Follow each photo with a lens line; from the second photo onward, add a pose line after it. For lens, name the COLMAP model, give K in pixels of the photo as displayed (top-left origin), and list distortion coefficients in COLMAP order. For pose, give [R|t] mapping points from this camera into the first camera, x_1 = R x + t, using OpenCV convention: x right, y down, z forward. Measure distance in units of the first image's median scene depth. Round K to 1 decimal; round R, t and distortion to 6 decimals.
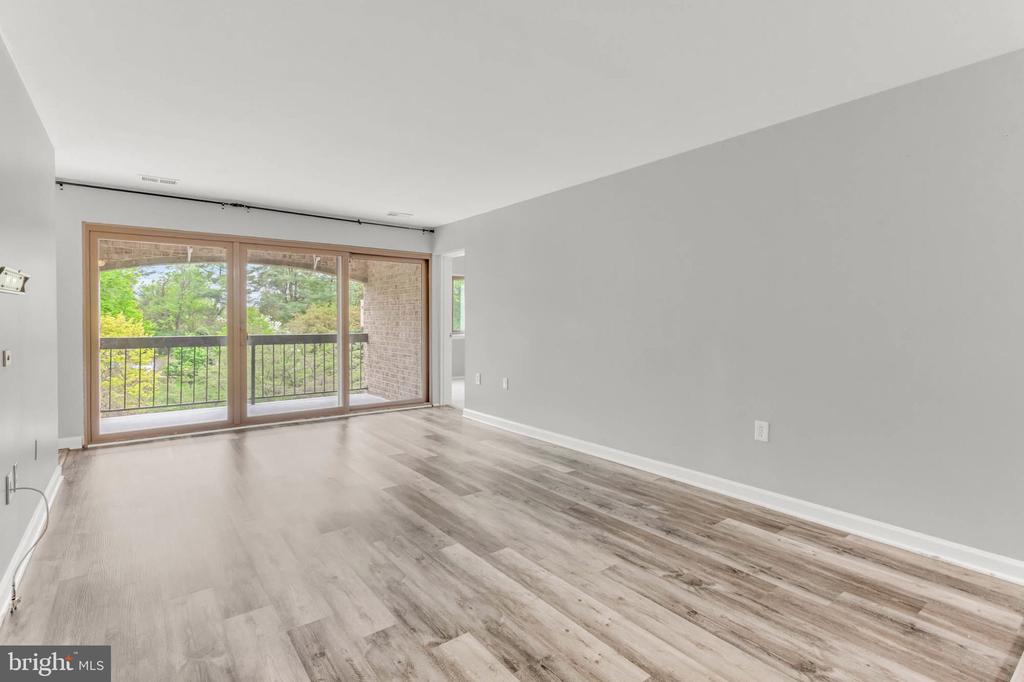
lens RADIAL K [[494.8, 0, 510.2], [0, 494.8, 326.3], [0, 0, 1]] dist [0.000308, 0.000969]
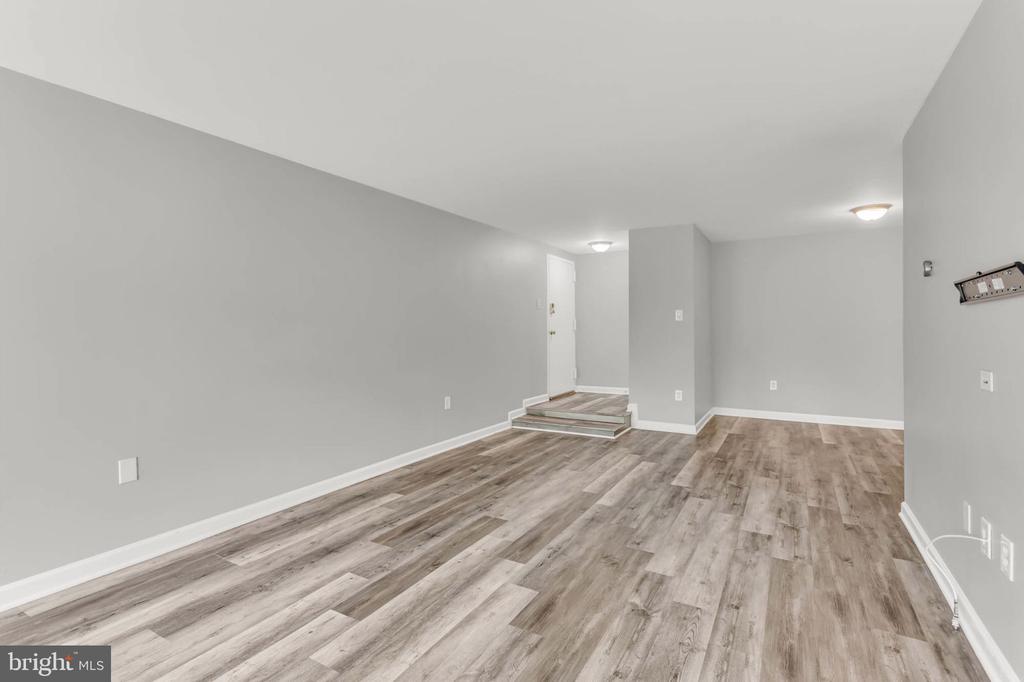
lens RADIAL K [[494.8, 0, 510.2], [0, 494.8, 326.3], [0, 0, 1]] dist [0.000308, 0.000969]
pose [[-0.382997, 0.004311, 0.923739, -0.988923], [0.022240, 0.999742, 0.004555, -0.032388], [-0.923482, 0.022289, -0.382994, 1.367629]]
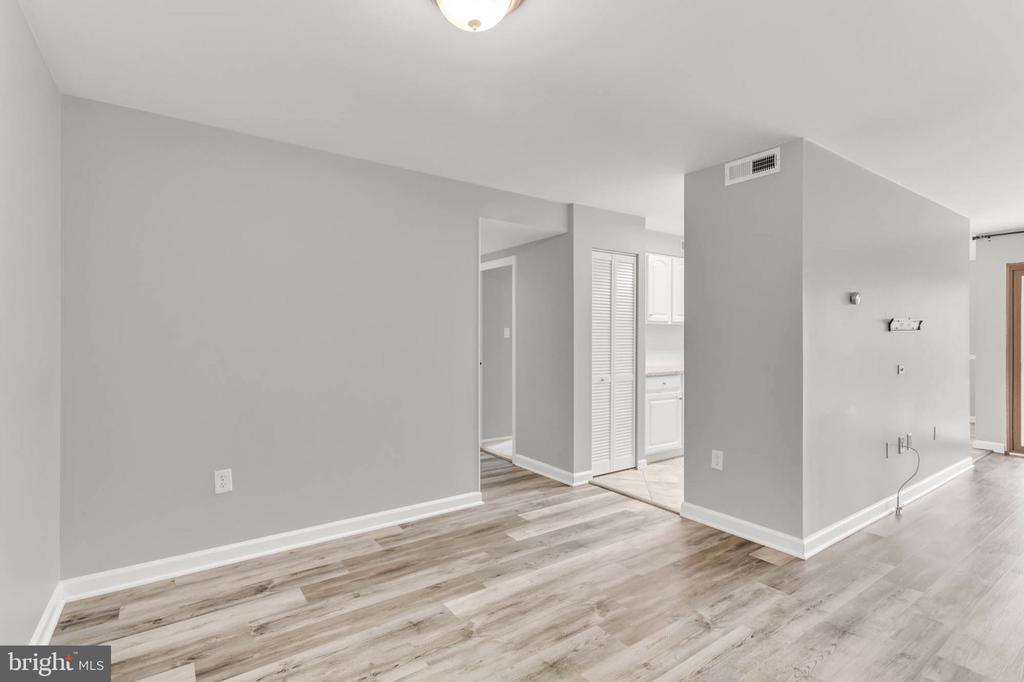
lens RADIAL K [[494.8, 0, 510.2], [0, 494.8, 326.3], [0, 0, 1]] dist [0.000308, 0.000969]
pose [[-0.037662, -0.014625, -0.999184, 0.515177], [-0.024220, 0.999613, -0.013719, -0.020287], [0.998997, 0.023683, -0.038001, -0.206069]]
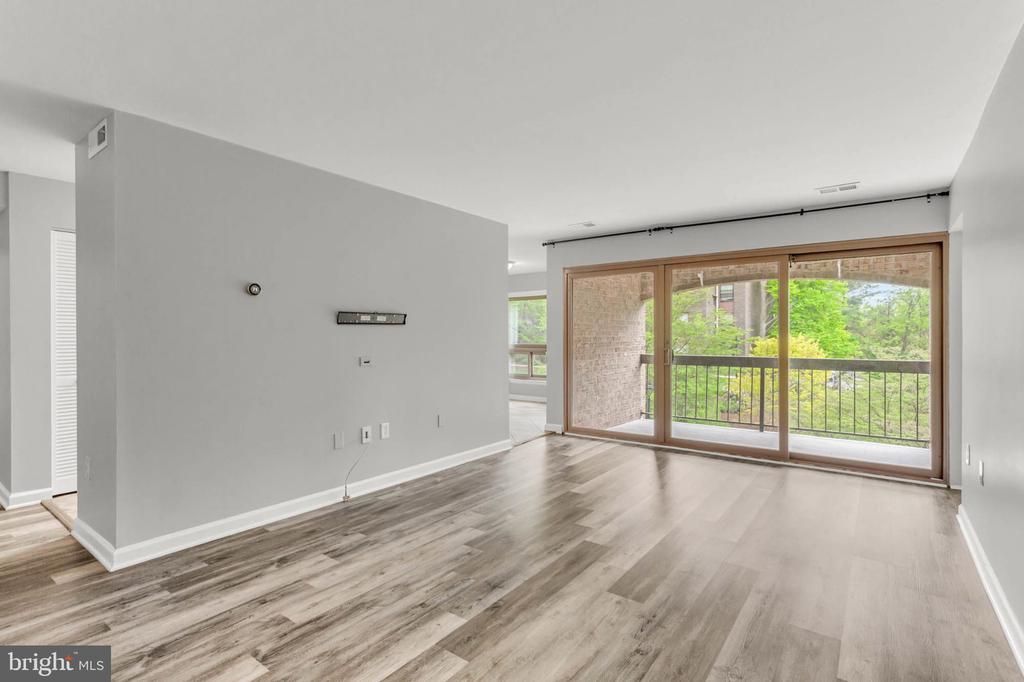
lens RADIAL K [[488.4, 0, 512.0], [0, 488.4, 341.0], [0, 0, 1]] dist [0.005389, 0.000628]
pose [[0.269424, 0.005259, -0.963007, 0.543400], [-0.015899, 0.999873, 0.001012, -0.012831], [0.962890, 0.015038, 0.269474, 0.683610]]
